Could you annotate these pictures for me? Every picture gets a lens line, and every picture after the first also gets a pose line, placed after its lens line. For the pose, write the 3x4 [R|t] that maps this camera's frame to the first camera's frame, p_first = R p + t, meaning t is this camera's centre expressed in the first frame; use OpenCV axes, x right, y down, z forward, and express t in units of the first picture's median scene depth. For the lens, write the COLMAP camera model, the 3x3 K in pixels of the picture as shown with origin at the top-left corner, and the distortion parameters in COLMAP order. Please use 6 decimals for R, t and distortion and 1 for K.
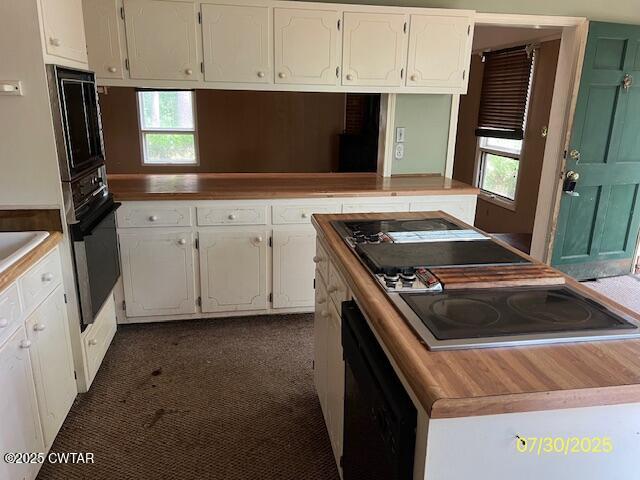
lens RADIAL K [[480.1, 0, 318.8], [0, 480.1, 242.5], [0, 0, 1]] dist [0.067123, -0.076666]
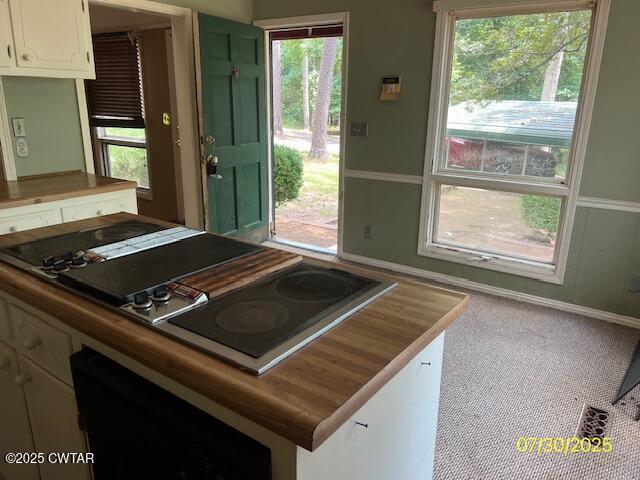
lens RADIAL K [[480.9, 0, 317.2], [0, 480.9, 235.2], [0, 0, 1]] dist [0.053751, -0.074938]
pose [[0.703575, -0.197764, 0.682548, -0.070776], [0.192628, 0.977610, 0.084694, -0.021203], [-0.684016, 0.071889, 0.725916, 0.089296]]
